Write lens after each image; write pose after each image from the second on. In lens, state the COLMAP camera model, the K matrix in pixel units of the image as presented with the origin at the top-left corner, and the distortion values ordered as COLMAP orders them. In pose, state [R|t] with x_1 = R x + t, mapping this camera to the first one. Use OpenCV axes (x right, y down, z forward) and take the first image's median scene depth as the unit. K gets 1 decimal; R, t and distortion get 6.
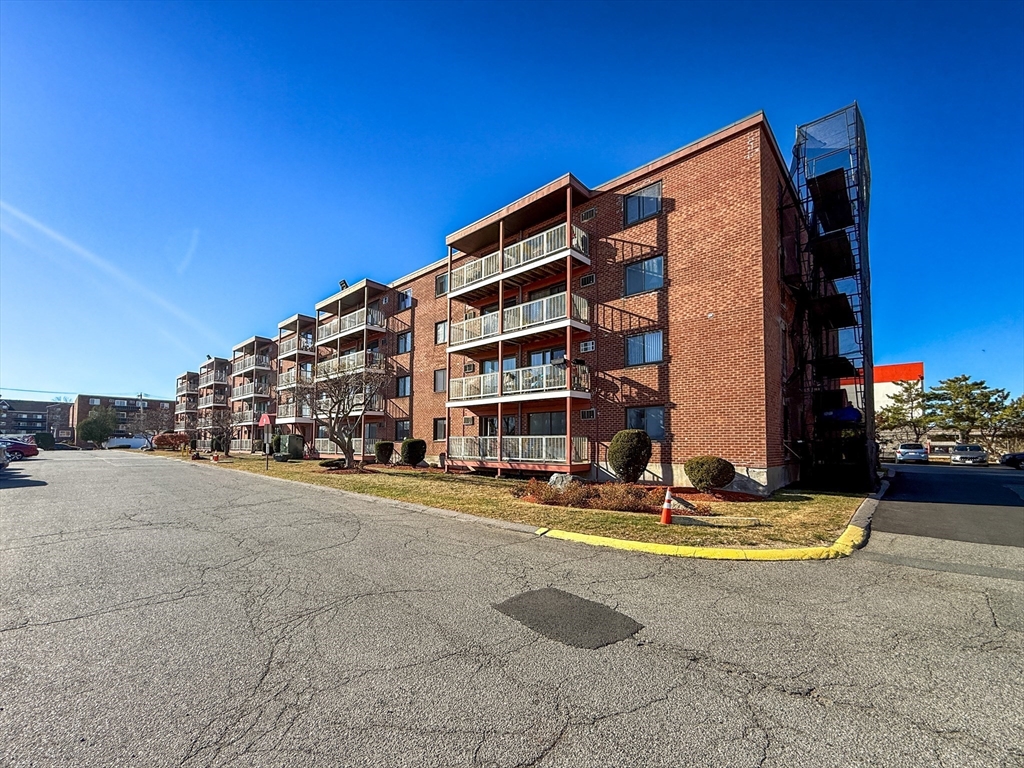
lens RADIAL K [[421.8, 0, 512.9], [0, 421.8, 413.5], [0, 0, 1]] dist [-0.002885, -0.000060]
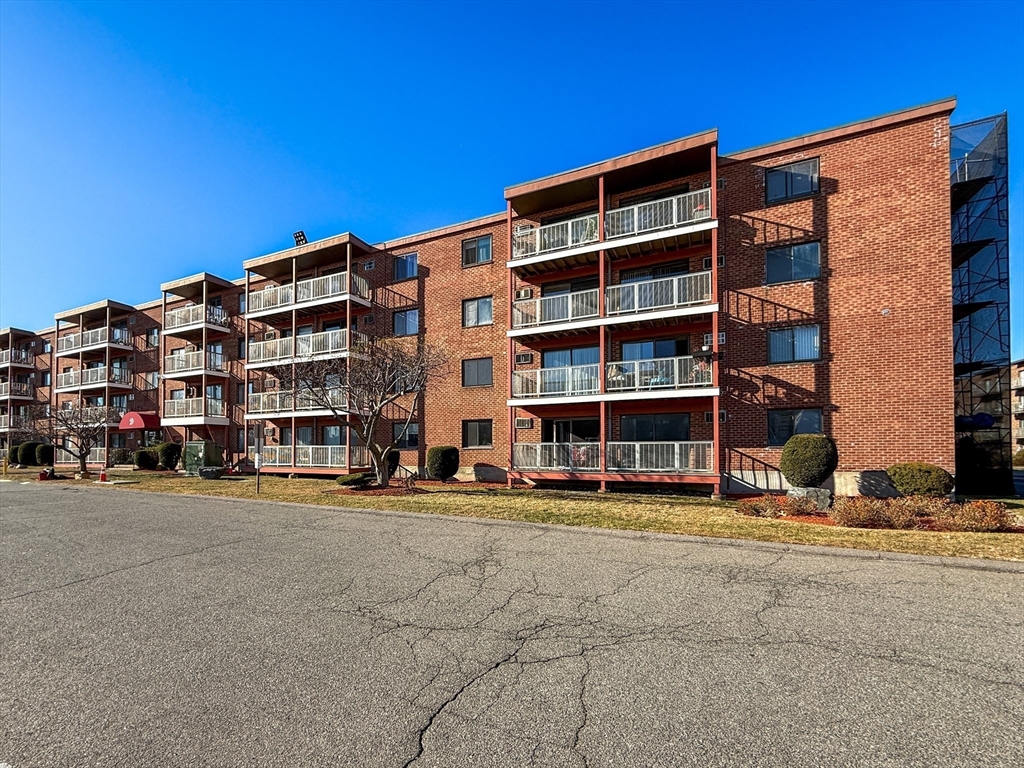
lens RADIAL K [[427.5, 0, 494.8], [0, 427.5, 436.4], [0, 0, 1]] dist [-0.000331, -0.000459]
pose [[0.951101, 0.004534, 0.308847, -0.550502], [-0.015542, 0.999328, 0.033191, 0.020804], [-0.308489, -0.036368, 0.950532, 0.308048]]
